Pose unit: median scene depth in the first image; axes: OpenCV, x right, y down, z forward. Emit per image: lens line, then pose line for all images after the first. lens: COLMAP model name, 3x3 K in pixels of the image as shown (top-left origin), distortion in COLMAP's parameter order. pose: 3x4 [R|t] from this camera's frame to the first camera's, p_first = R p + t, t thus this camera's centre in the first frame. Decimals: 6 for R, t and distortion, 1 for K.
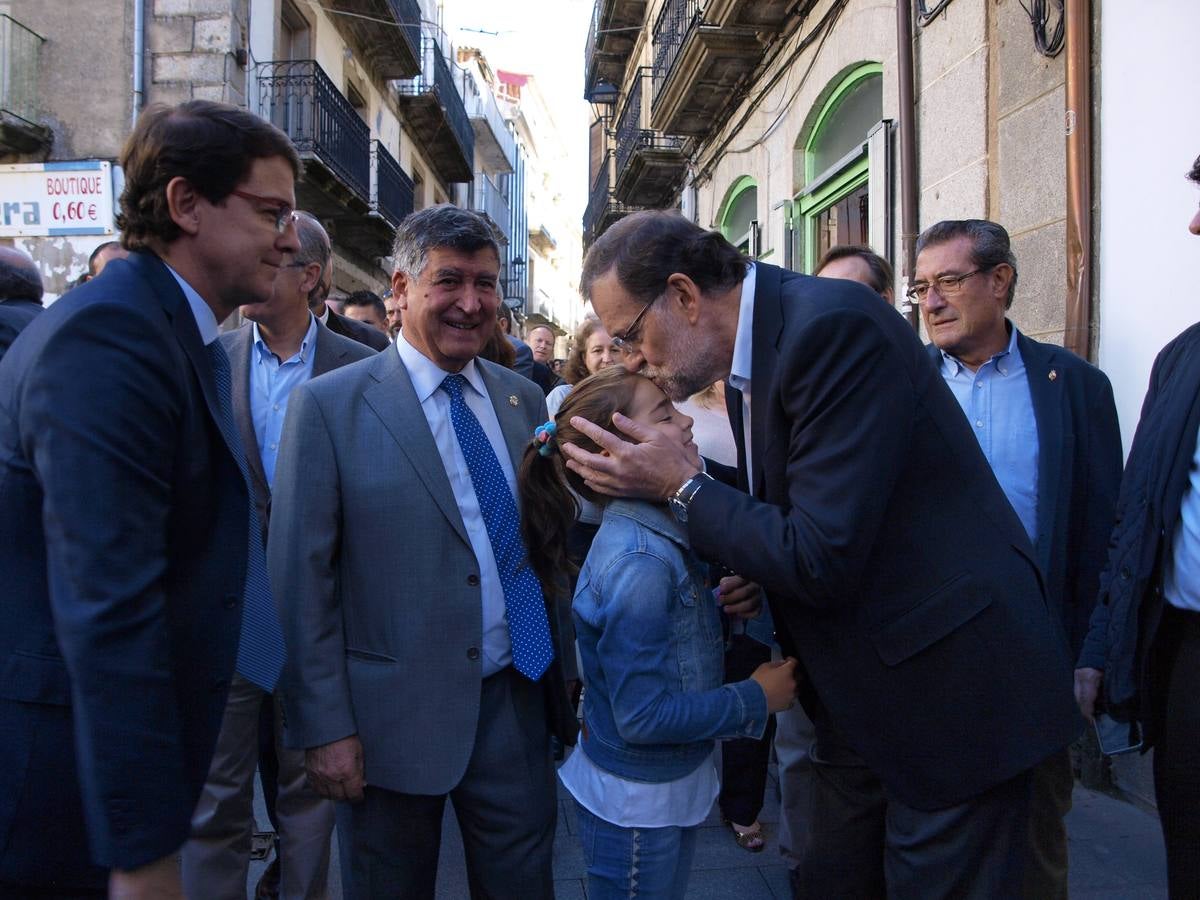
lens RADIAL K [[942.4, 0, 587.6], [0, 942.4, 445.3], [0, 0, 1]] dist [-0.110089, 0.068248]
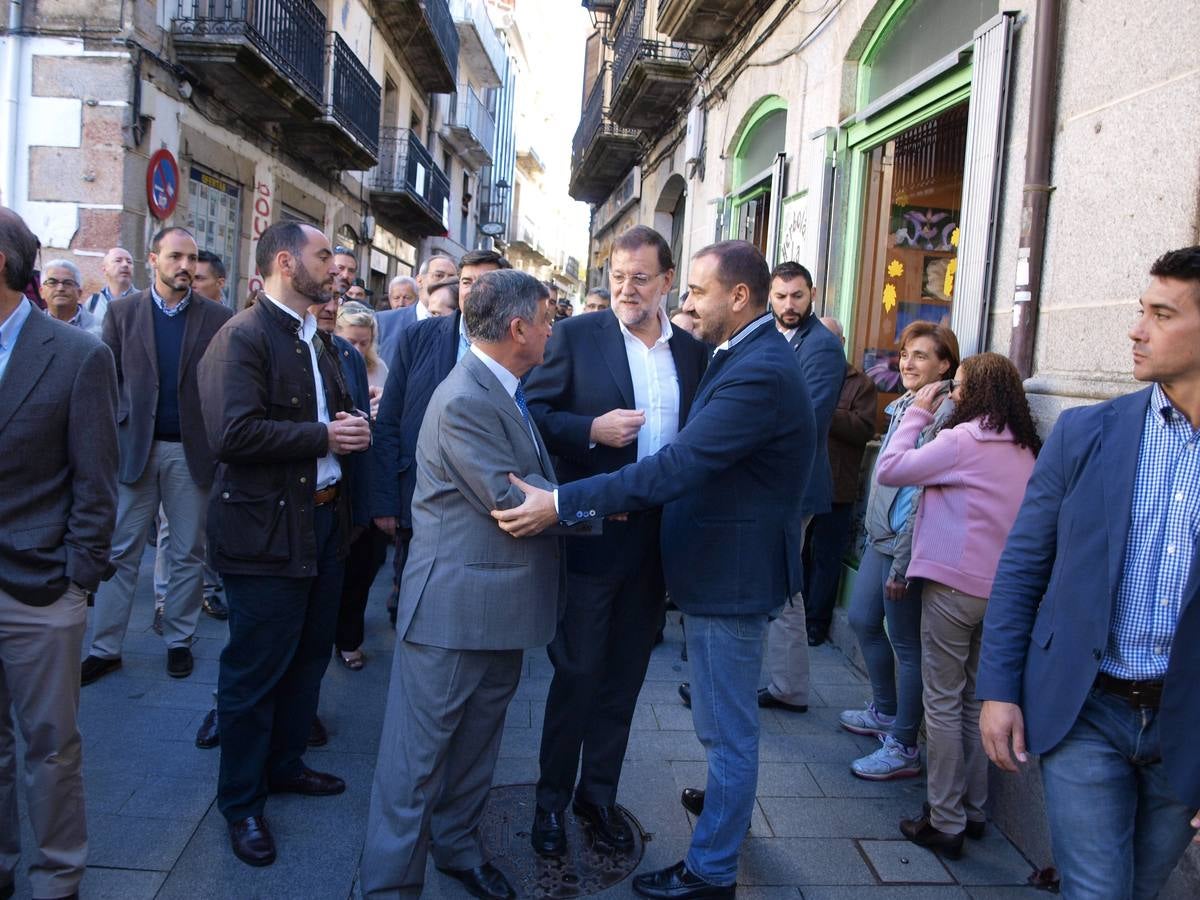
lens RADIAL K [[939.0, 0, 590.7], [0, 939.0, 444.7], [0, 0, 1]] dist [-0.109576, 0.065332]
pose [[0.998092, 0.055445, 0.027157, 0.008157], [-0.057324, 0.995596, 0.074174, -0.034547], [-0.022925, -0.075589, 0.996876, 0.163076]]
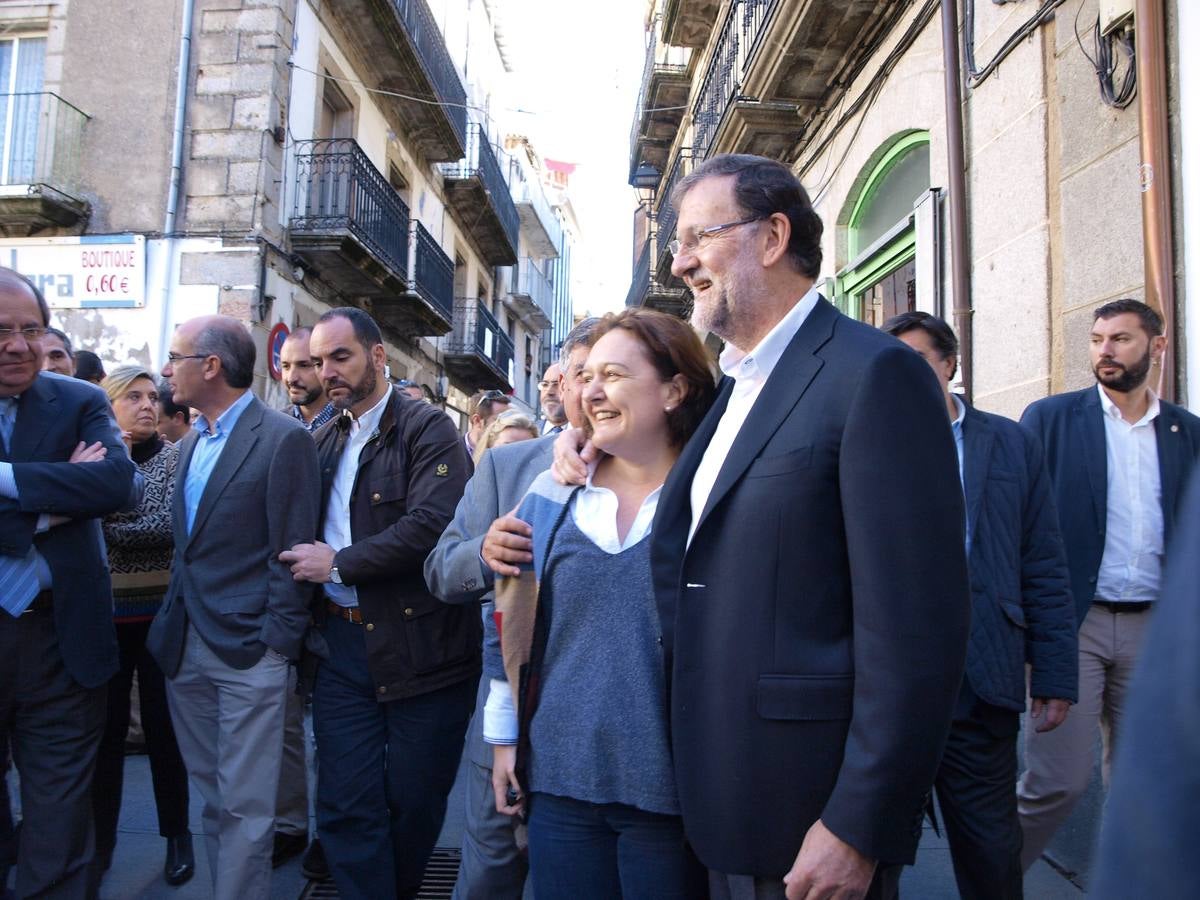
lens RADIAL K [[942.4, 0, 587.6], [0, 942.4, 445.3], [0, 0, 1]] dist [-0.110089, 0.068248]
pose [[0.998637, 0.016848, -0.049404, 0.013181], [-0.021237, 0.995741, -0.089711, -0.002372], [0.047682, 0.090638, 0.994742, 0.042424]]
